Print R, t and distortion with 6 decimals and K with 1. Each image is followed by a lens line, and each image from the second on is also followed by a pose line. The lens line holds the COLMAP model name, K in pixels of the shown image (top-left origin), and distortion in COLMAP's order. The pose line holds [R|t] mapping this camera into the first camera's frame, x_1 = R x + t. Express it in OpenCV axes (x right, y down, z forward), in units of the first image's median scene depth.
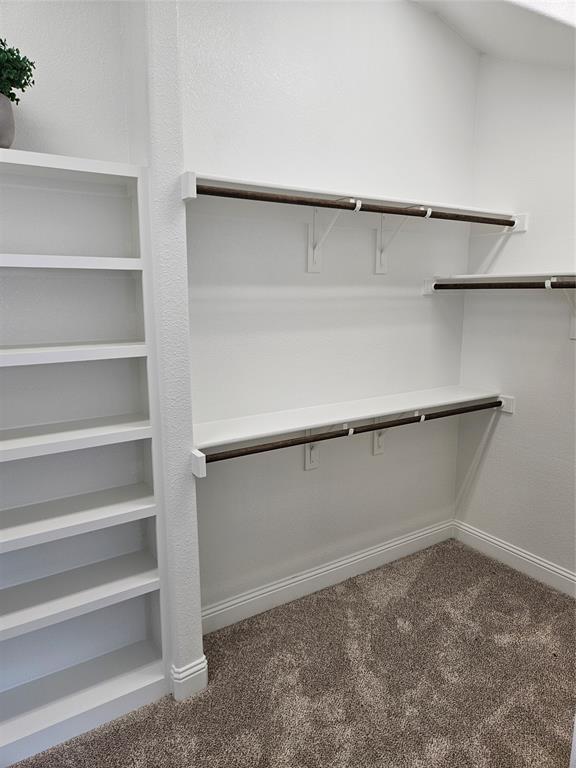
lens RADIAL K [[508.8, 0, 288.1], [0, 508.8, 380.0], [0, 0, 1]] dist [0.052806, -0.021157]
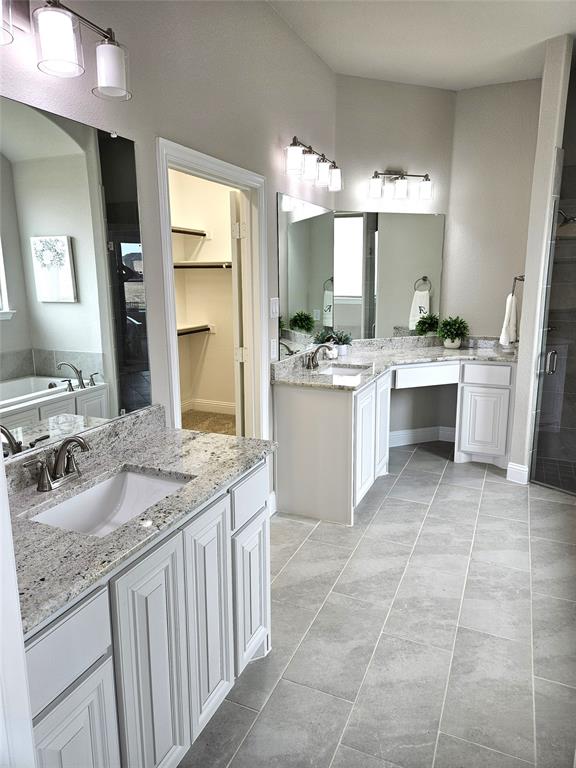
lens RADIAL K [[508.8, 0, 289.4], [0, 508.8, 377.3], [0, 0, 1]] dist [0.052806, -0.021157]
pose [[0.837024, -0.109823, 0.536032, -0.392713], [0.096855, 0.993918, 0.052394, 0.161255], [-0.538526, 0.008062, 0.842570, -0.798057]]
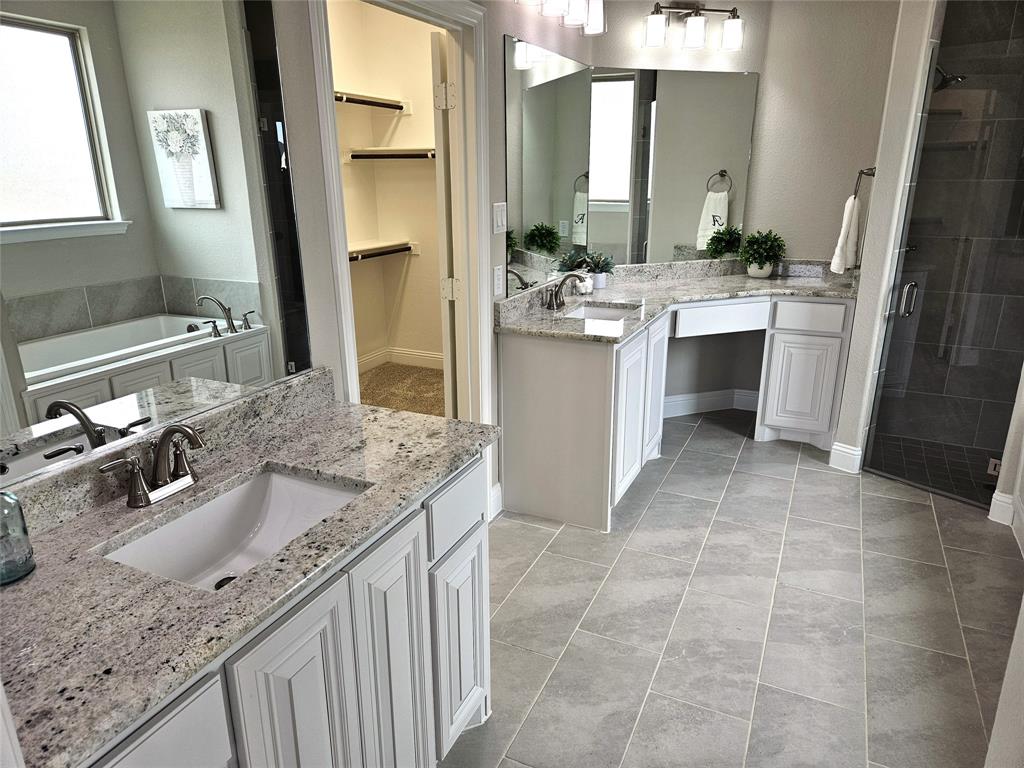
lens RADIAL K [[678.4, 0, 509.3], [0, 678.4, 392.4], [0, 0, 1]] dist [0.052806, -0.021157]
pose [[0.850556, -0.165457, 0.499178, -0.334718], [0.093845, 0.981734, 0.165502, 0.152337], [-0.517444, -0.093923, 0.850547, -0.722683]]
